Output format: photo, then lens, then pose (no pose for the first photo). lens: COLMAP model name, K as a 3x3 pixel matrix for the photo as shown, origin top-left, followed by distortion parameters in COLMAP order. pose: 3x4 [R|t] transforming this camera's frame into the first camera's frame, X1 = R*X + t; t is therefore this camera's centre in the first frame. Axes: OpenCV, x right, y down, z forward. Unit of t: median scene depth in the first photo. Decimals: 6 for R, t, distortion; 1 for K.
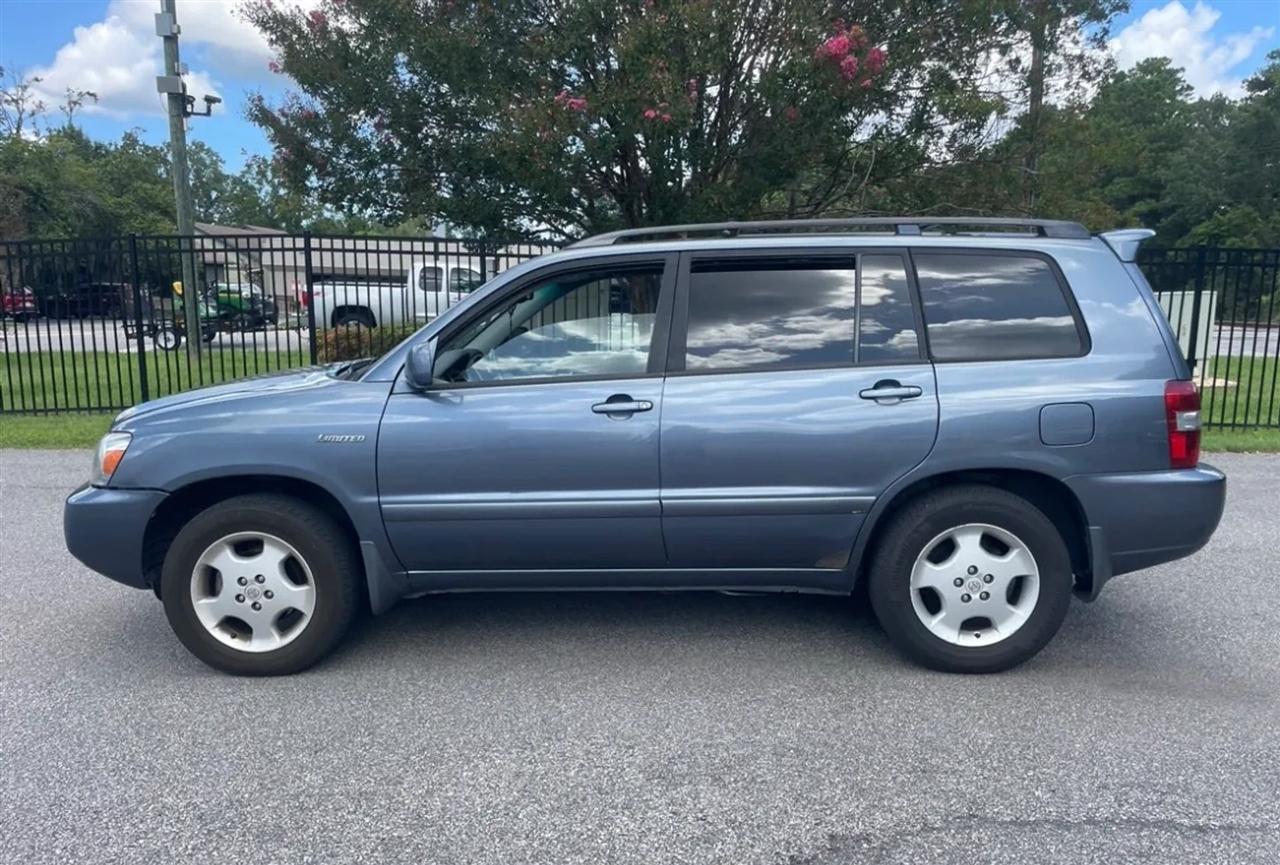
lens RADIAL K [[951.2, 0, 640.0], [0, 951.2, 432.5], [0, 0, 1]] dist [0.006216, 0.000061]
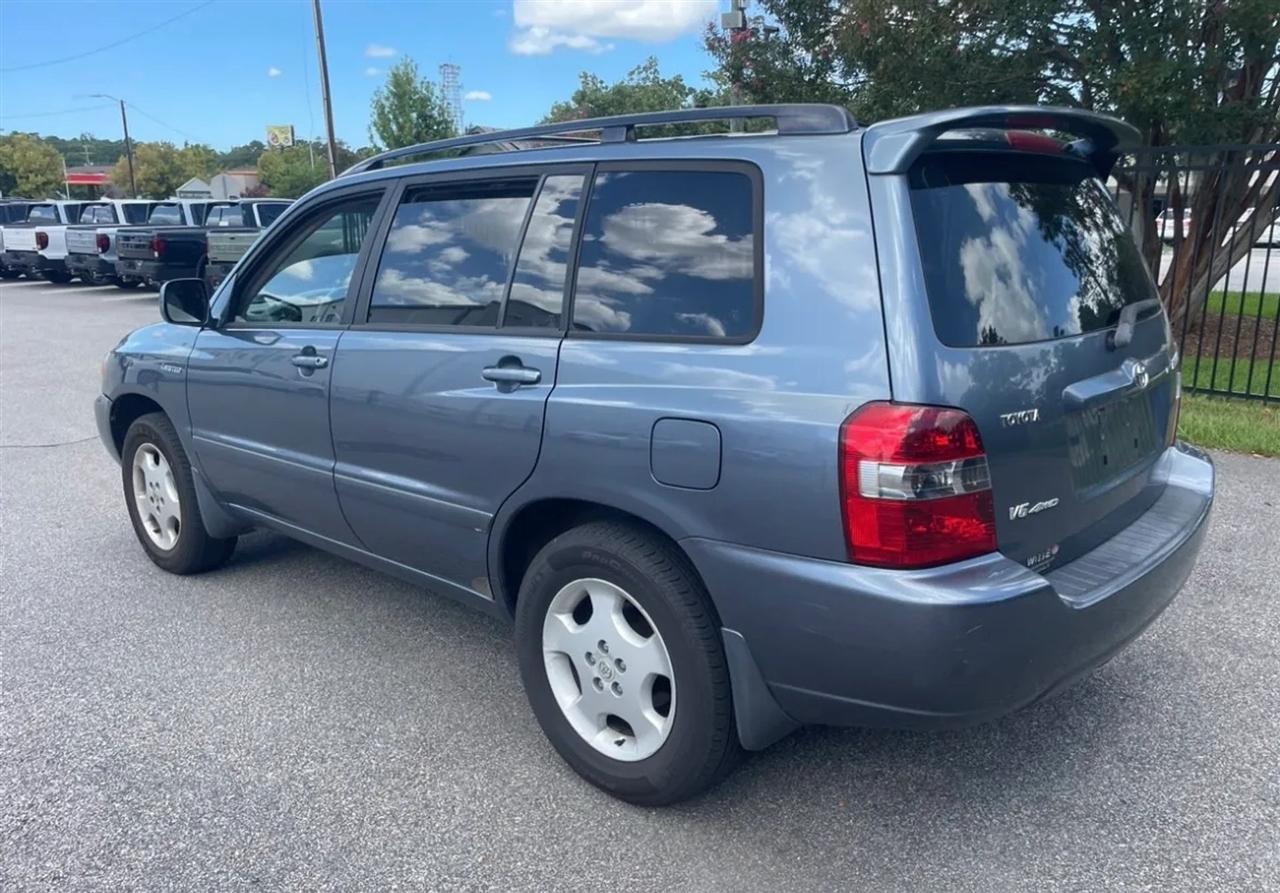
lens RADIAL K [[951.3, 0, 640.0], [0, 951.3, 446.5], [0, 0, 1]] dist [0.085138, -0.117662]
pose [[0.783963, 0.140387, -0.604726, 0.760577], [-0.088358, 0.989411, 0.115145, -0.077039], [0.614488, -0.036837, 0.788066, 0.483608]]
